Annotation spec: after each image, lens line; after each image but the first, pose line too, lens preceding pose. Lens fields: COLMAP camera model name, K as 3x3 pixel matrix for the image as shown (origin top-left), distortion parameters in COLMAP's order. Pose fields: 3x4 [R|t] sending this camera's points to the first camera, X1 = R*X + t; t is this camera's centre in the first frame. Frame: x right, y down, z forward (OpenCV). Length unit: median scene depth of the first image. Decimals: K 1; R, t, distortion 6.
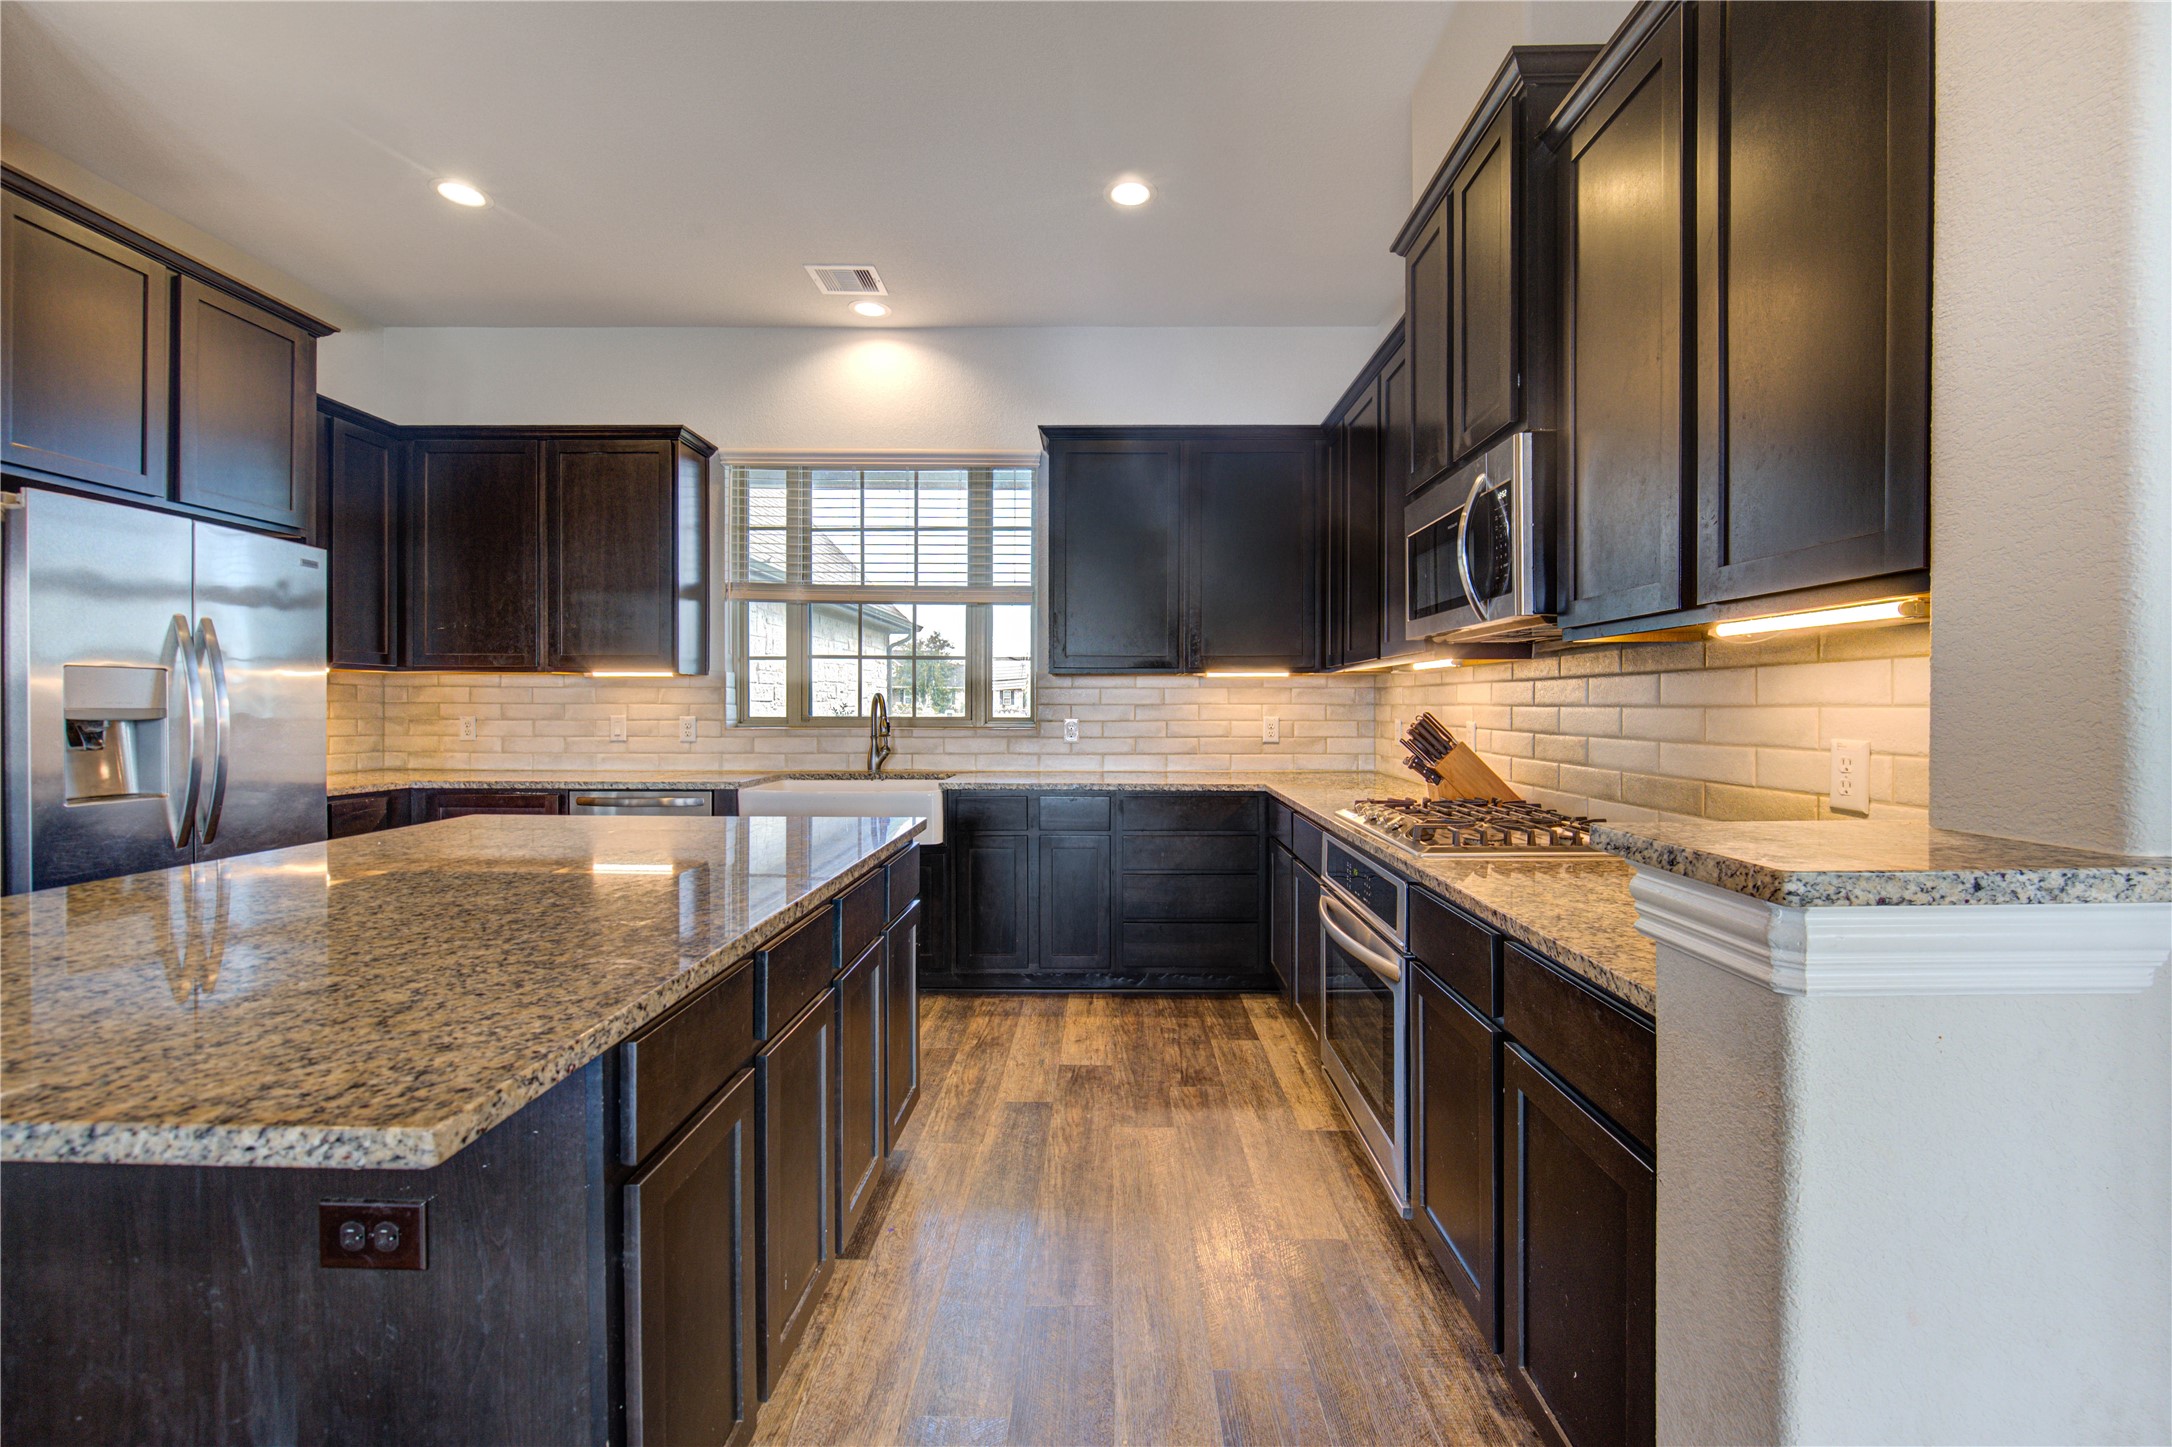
lens RADIAL K [[879.1, 0, 1072.9], [0, 879.1, 713.0], [0, 0, 1]] dist [-0.002213, -0.002894]
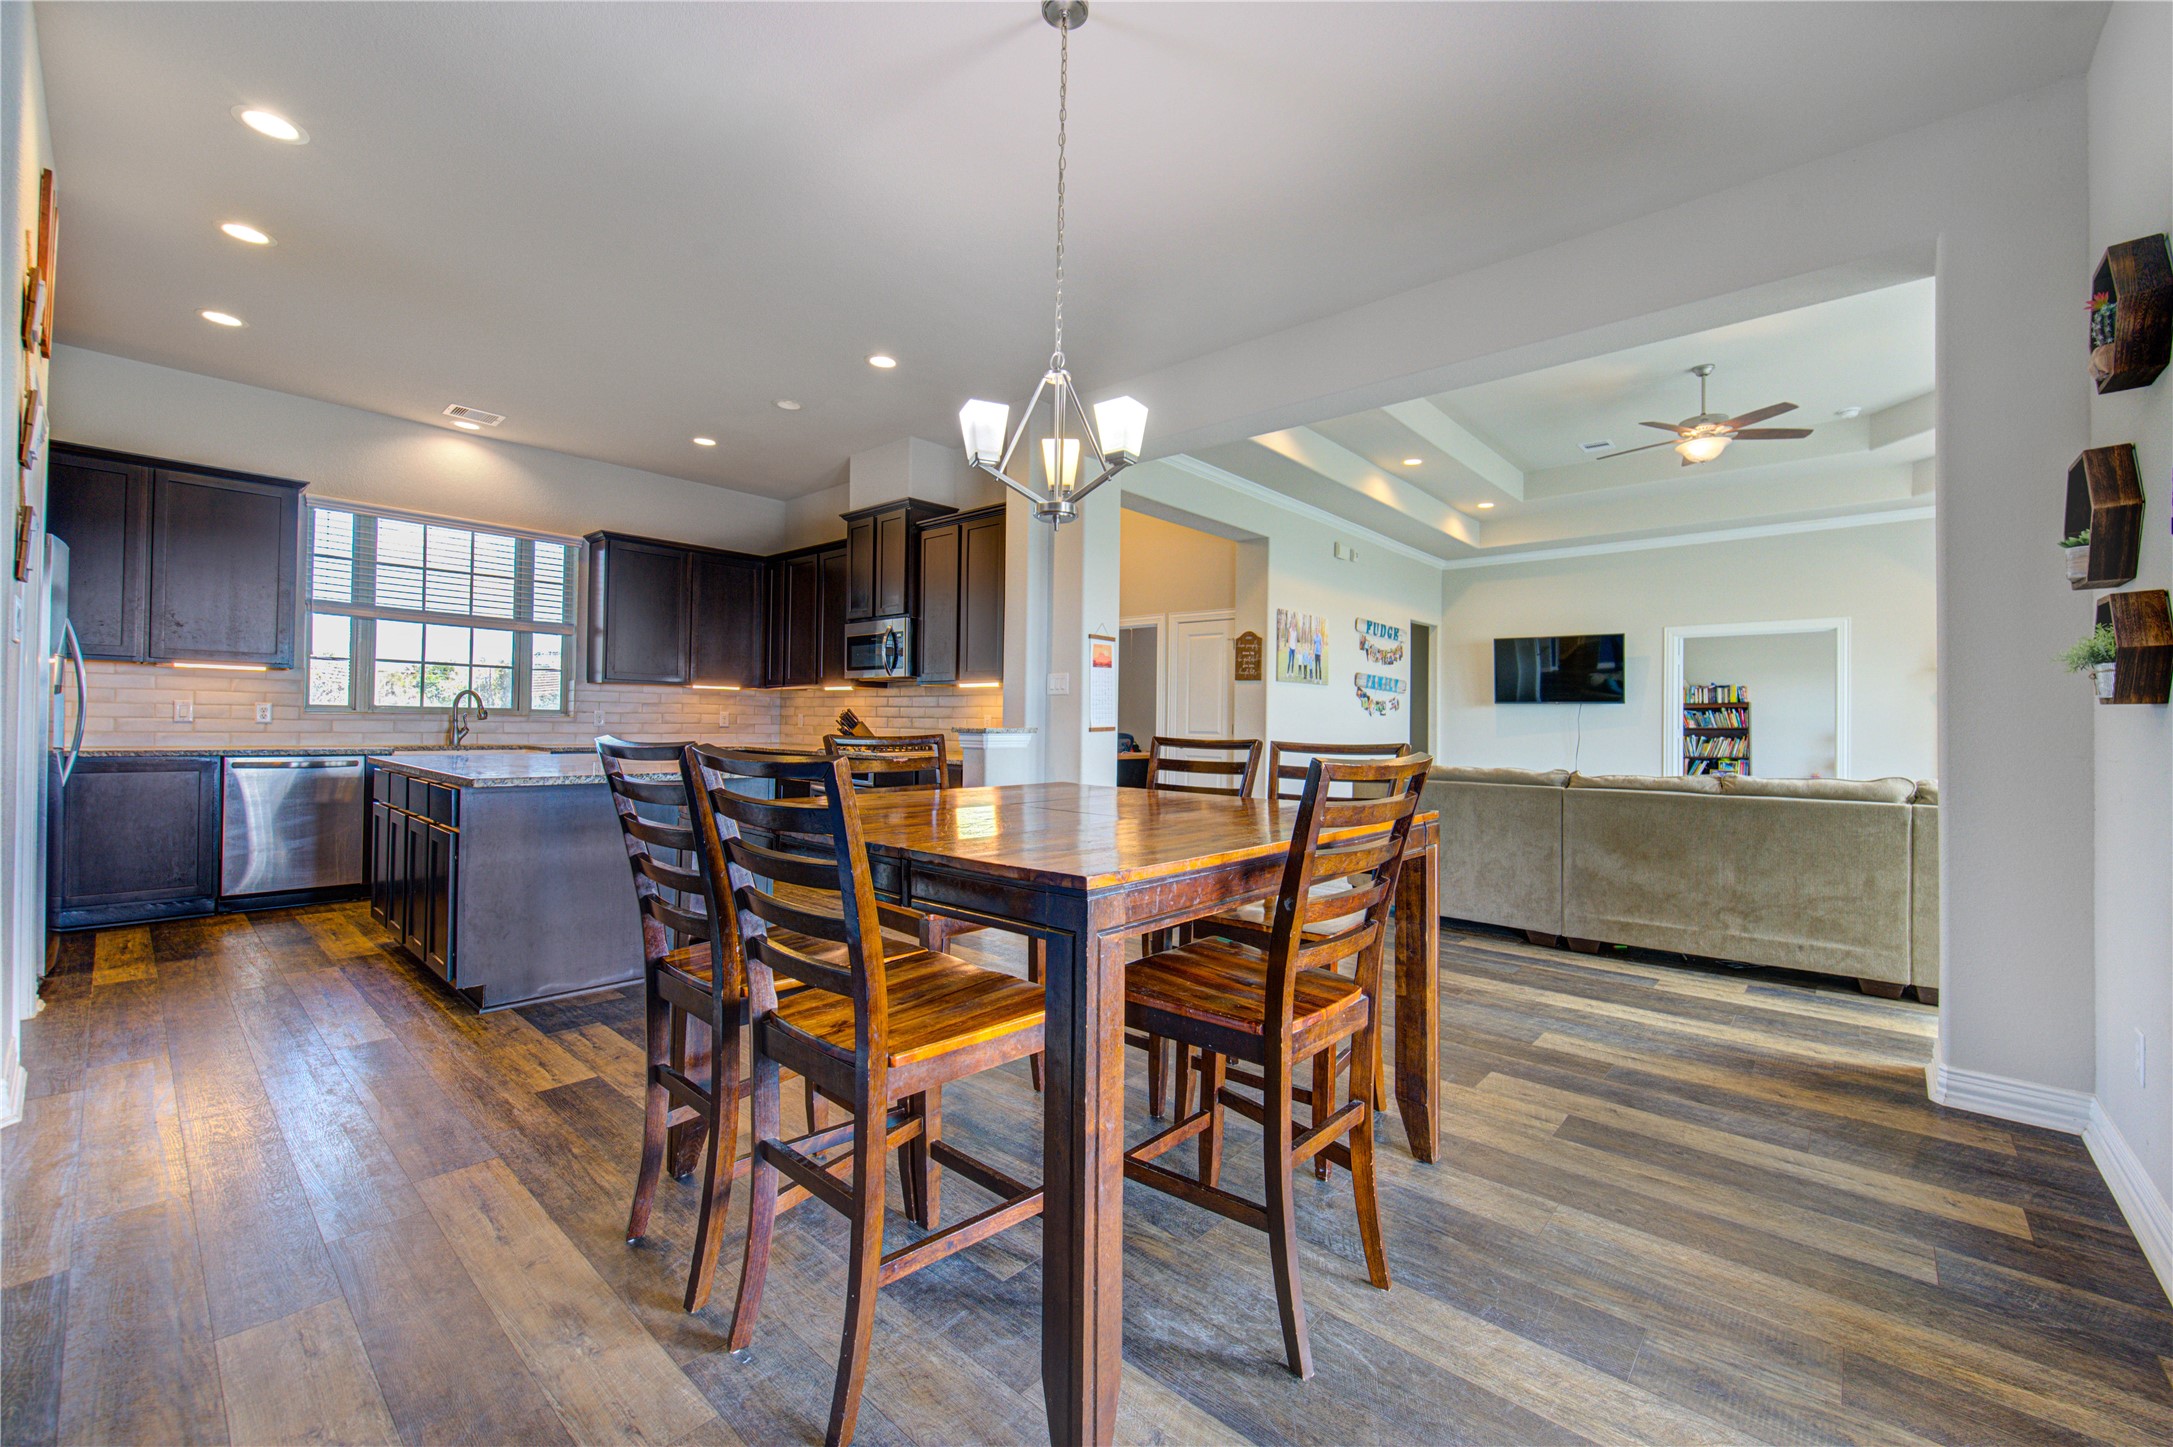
lens RADIAL K [[879.5, 0, 1131.3], [0, 879.5, 728.6], [0, 0, 1]] dist [-0.002213, -0.002894]
pose [[0.615634, 0.004257, 0.788021, -0.773910], [-0.000067, 0.999986, -0.005350, 0.055068], [-0.788032, 0.003241, 0.615625, -0.846876]]
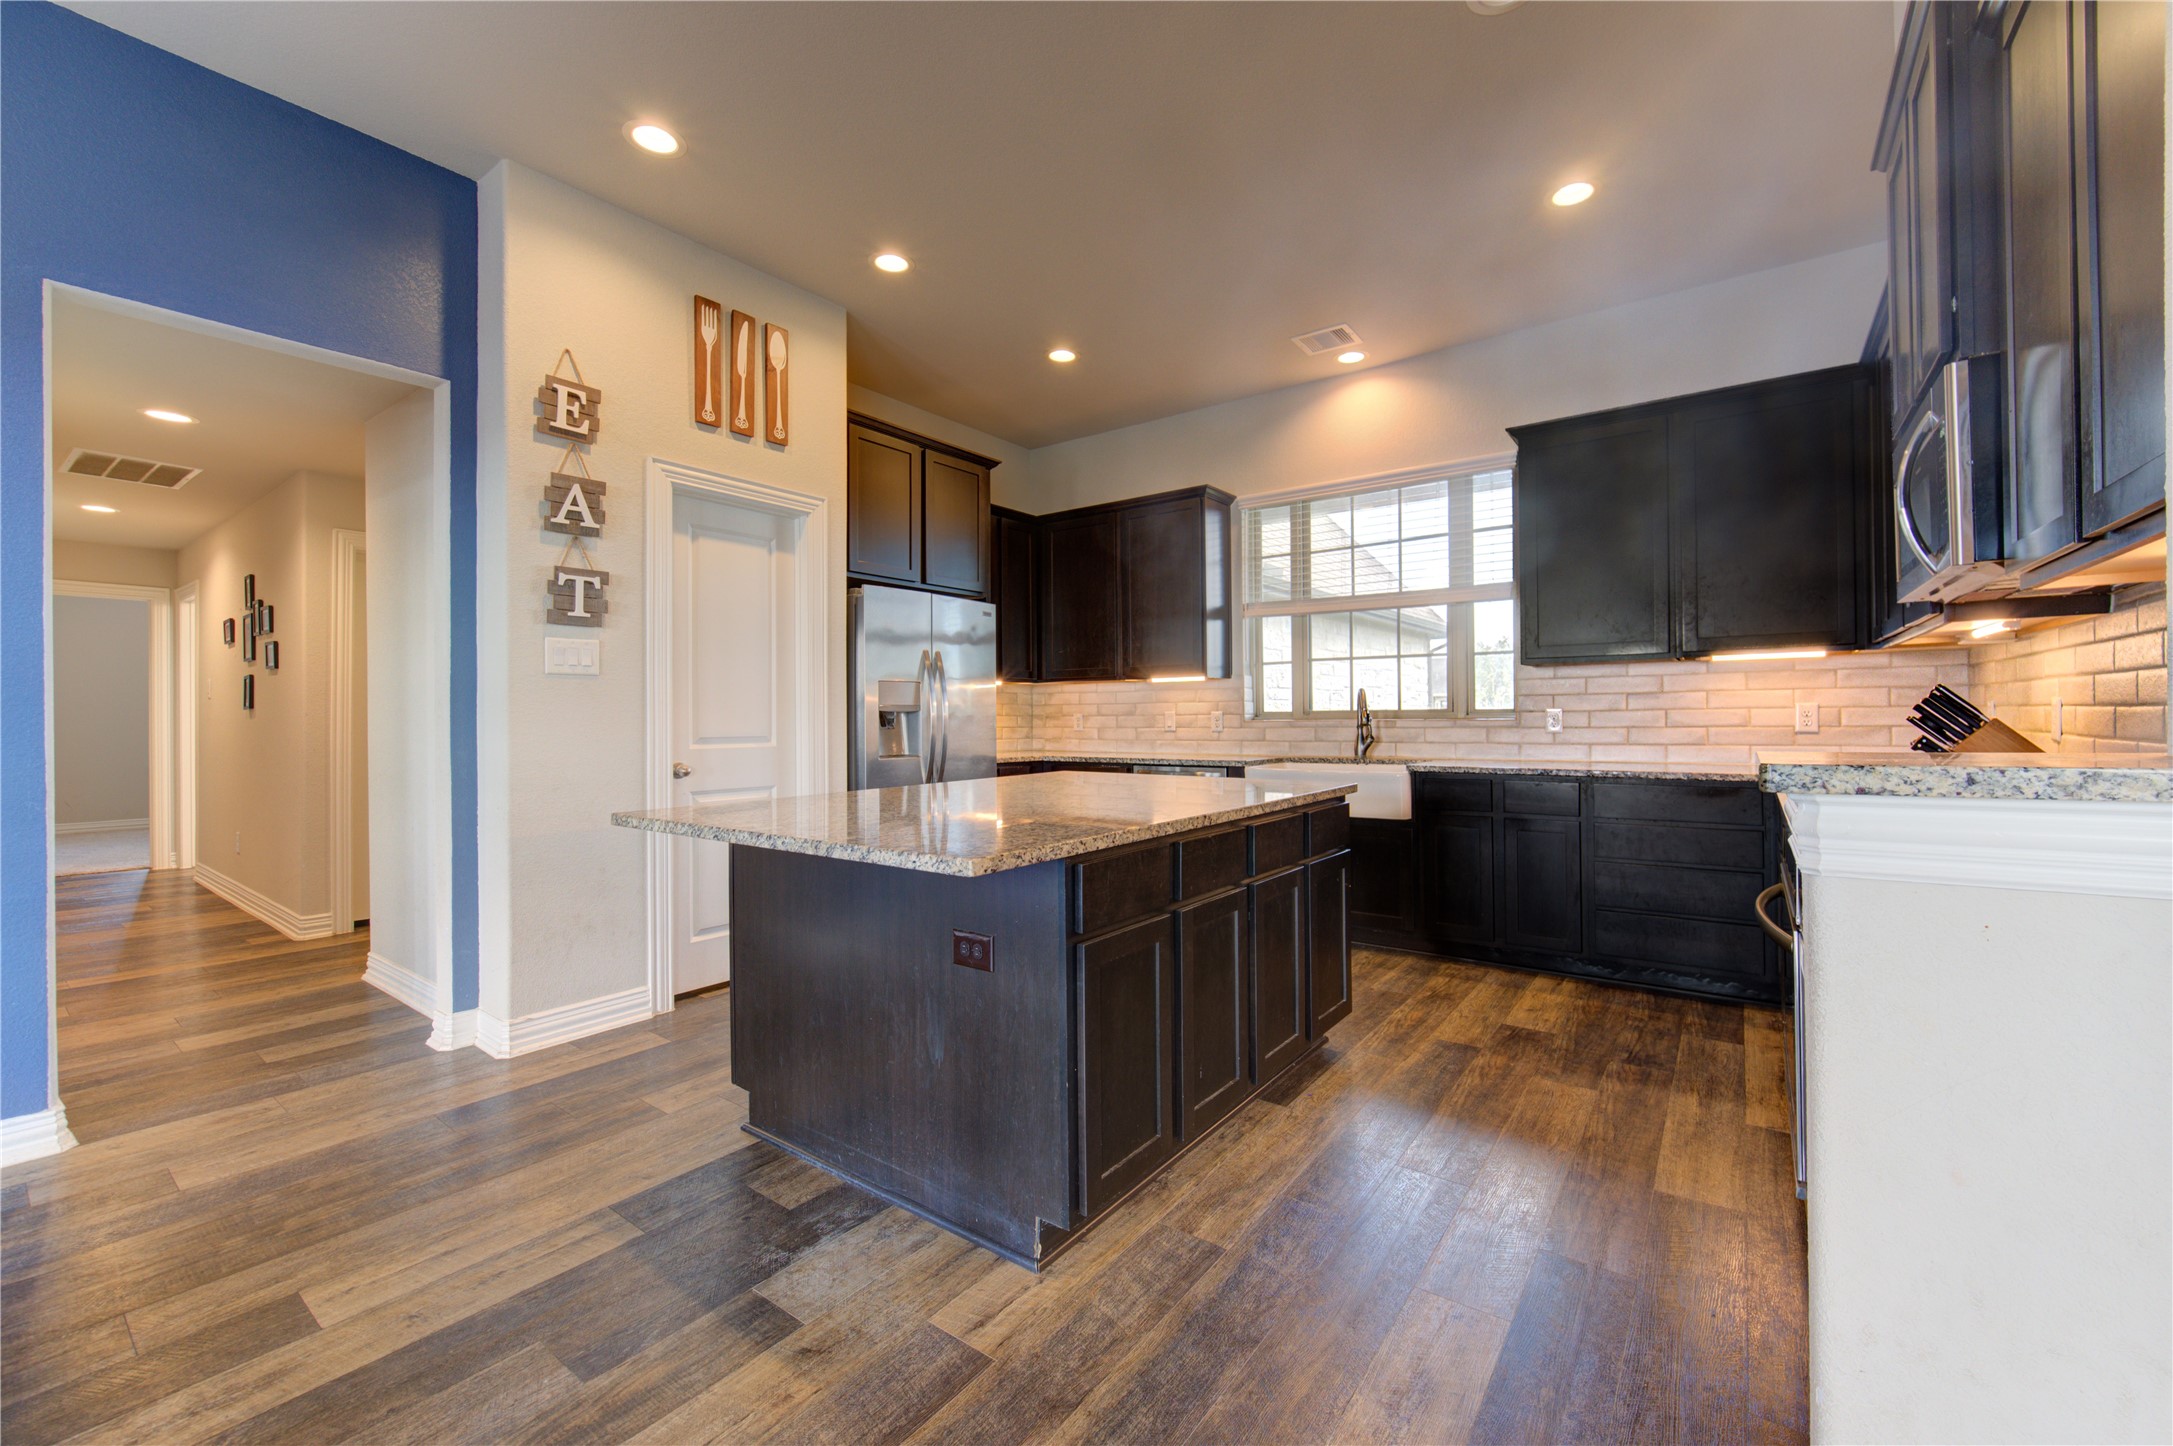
lens RADIAL K [[866.7, 0, 1103.9], [0, 866.7, 721.6], [0, 0, 1]] dist [-0.006839, -0.000328]
pose [[0.815260, -0.007370, -0.579048, 0.180142], [0.005089, 0.999972, -0.005562, 0.028708], [0.579072, 0.001588, 0.815275, -0.132199]]
